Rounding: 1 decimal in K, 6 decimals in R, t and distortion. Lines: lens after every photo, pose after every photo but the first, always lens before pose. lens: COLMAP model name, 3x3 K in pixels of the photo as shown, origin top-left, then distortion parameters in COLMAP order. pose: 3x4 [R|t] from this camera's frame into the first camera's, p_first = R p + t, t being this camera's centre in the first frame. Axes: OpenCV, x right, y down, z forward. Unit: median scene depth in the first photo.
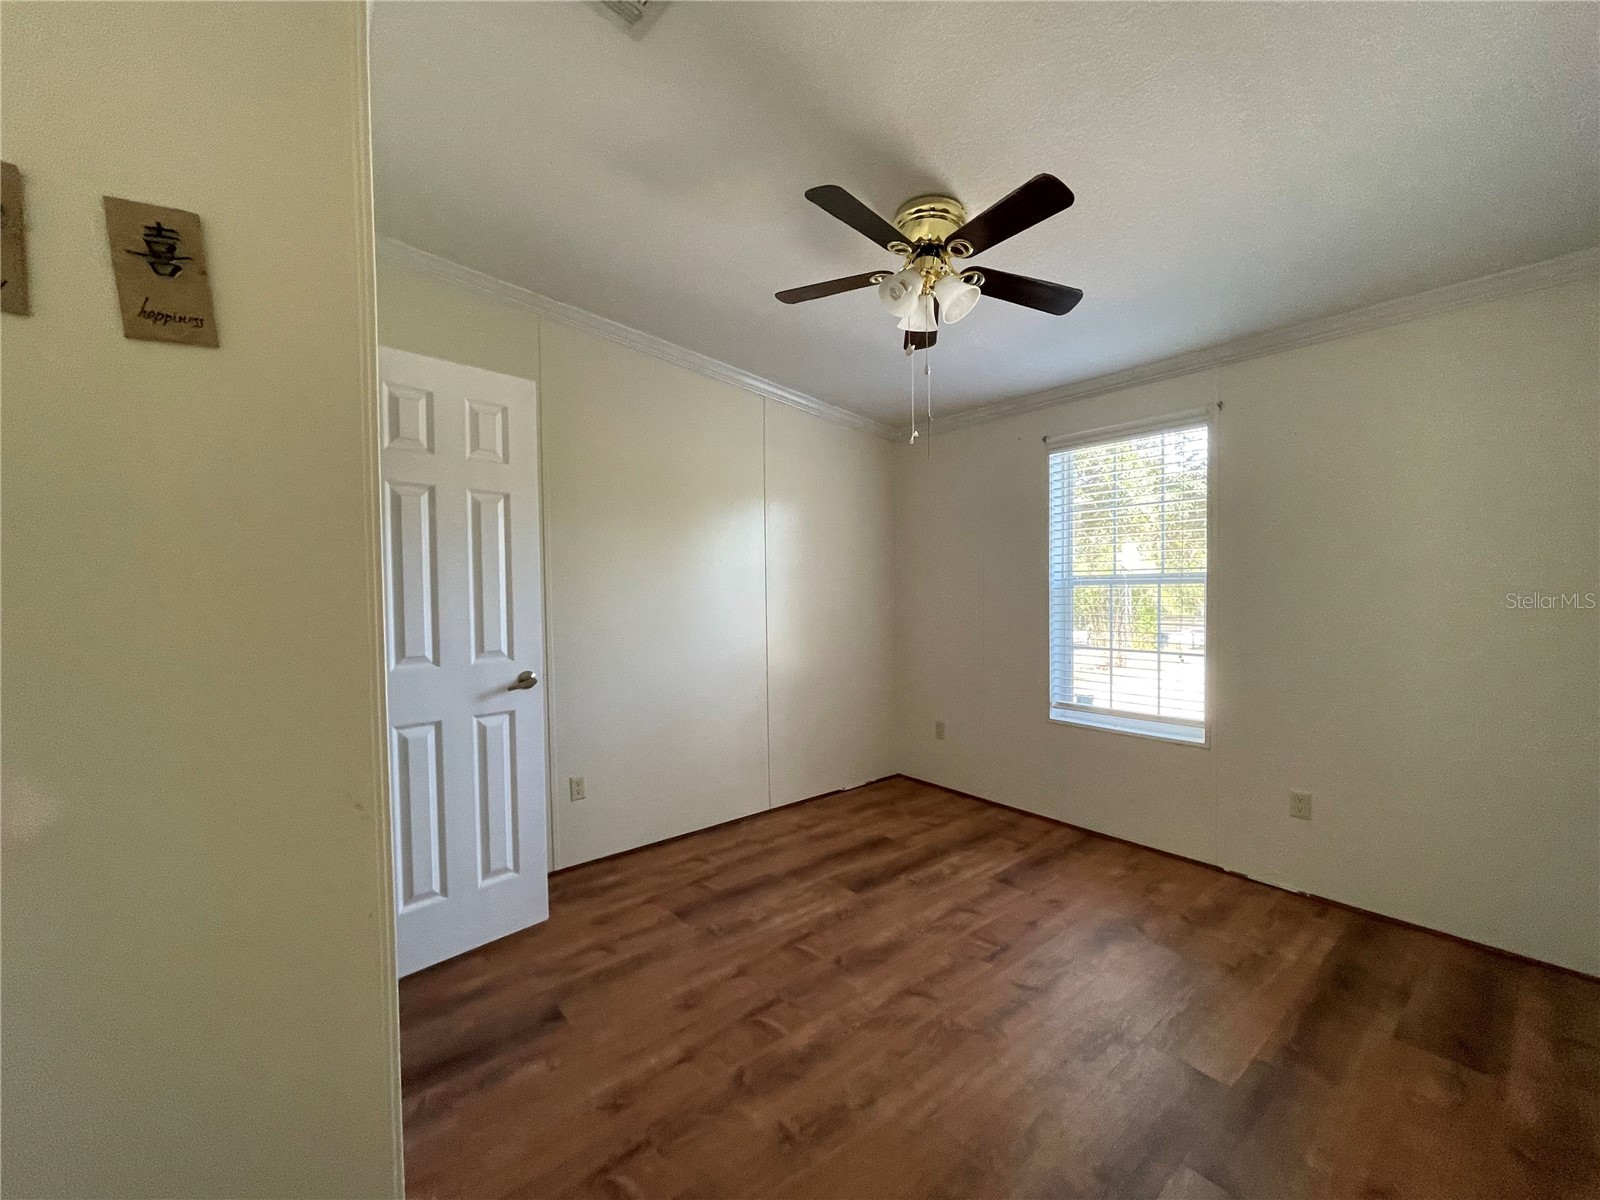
lens RADIAL K [[634.4, 0, 800.0], [0, 634.4, 600.0], [0, 0, 1]] dist [0.001573, 0.000110]
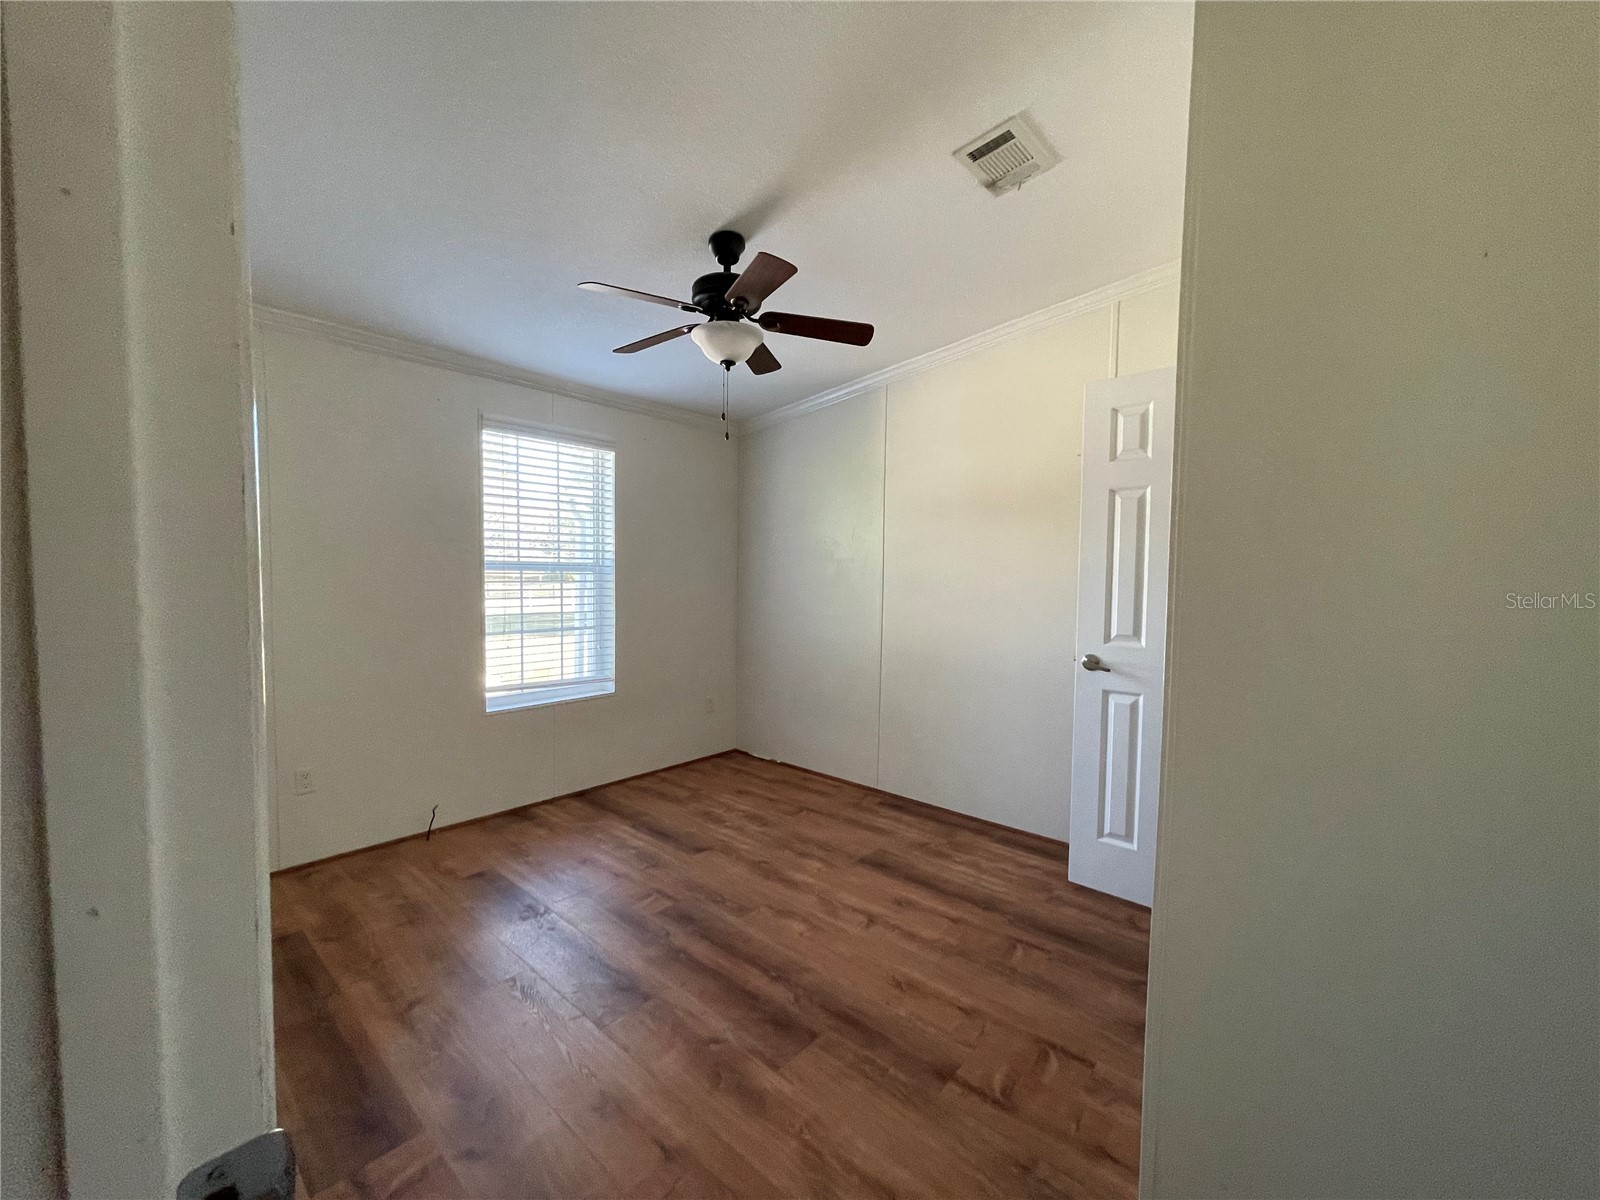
lens RADIAL K [[625.4, 0, 797.5], [0, 625.4, 605.8], [0, 0, 1]] dist [-0.000265, -0.000057]
pose [[-0.139448, -0.052970, 0.988812, -0.673582], [0.006138, 0.998503, 0.054354, -0.021389], [-0.990210, 0.013649, -0.138914, 0.768757]]
